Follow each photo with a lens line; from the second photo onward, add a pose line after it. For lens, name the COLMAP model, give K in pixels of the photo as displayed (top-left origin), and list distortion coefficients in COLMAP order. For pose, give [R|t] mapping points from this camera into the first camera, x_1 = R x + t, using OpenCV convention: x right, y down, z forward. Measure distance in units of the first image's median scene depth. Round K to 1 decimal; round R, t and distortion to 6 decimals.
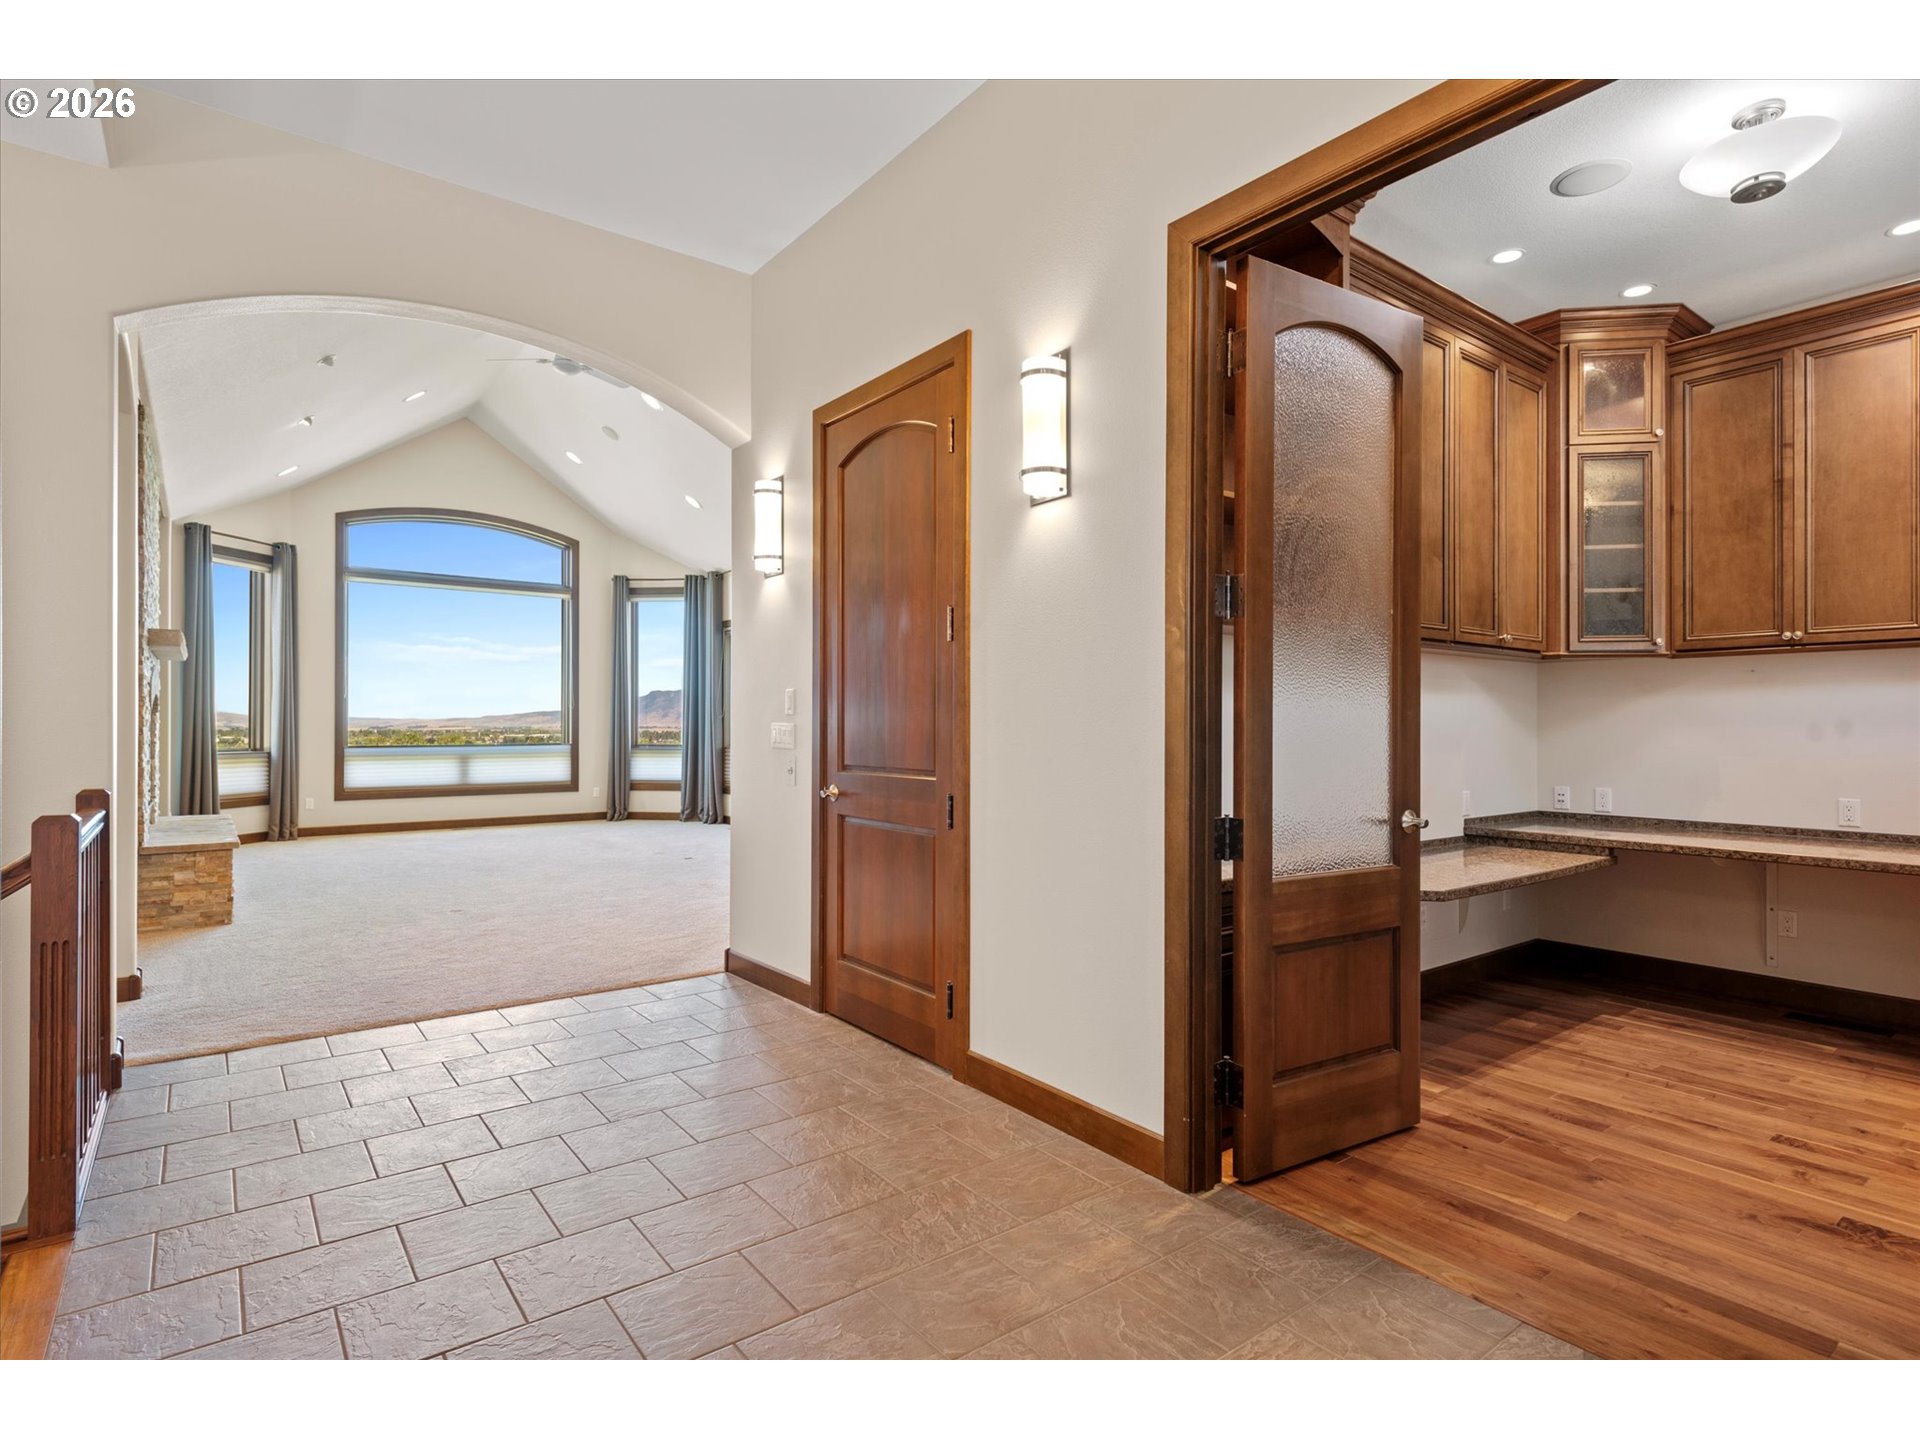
lens RADIAL K [[990.6, 0, 970.4], [0, 990.6, 727.4], [0, 0, 1]] dist [0.006607, 0.000473]
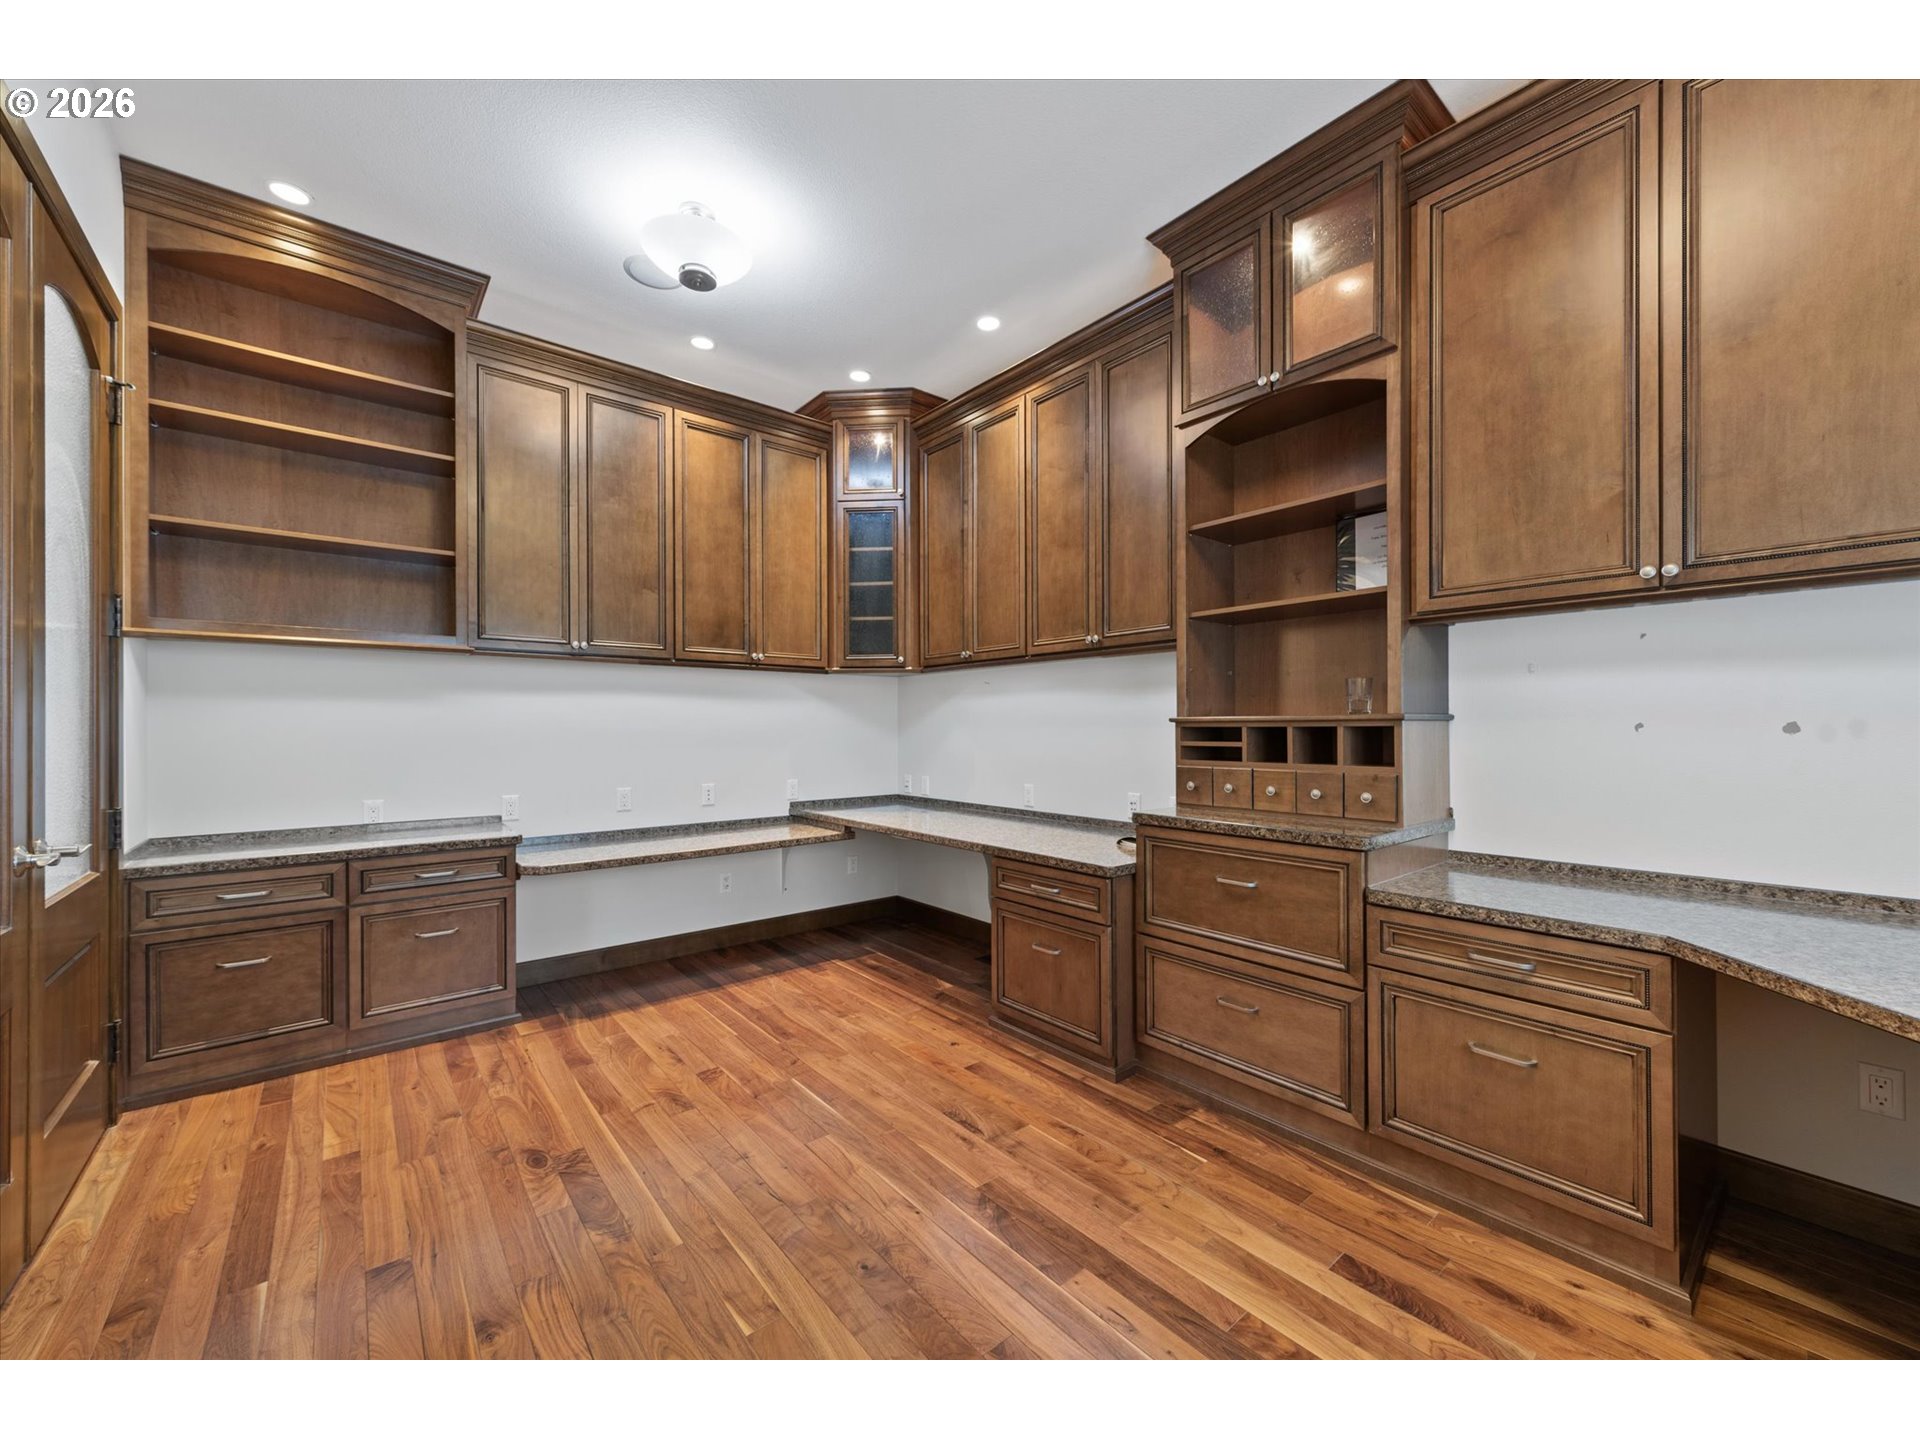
lens RADIAL K [[745.7, 0, 964.1], [0, 745.7, 730.6], [0, 0, 1]] dist [0.001207, 0.000052]
pose [[0.999118, -0.005312, 0.041657, 0.810127], [0.005107, 0.999974, 0.005027, -0.001222], [-0.041682, -0.004810, 0.999119, 0.067304]]
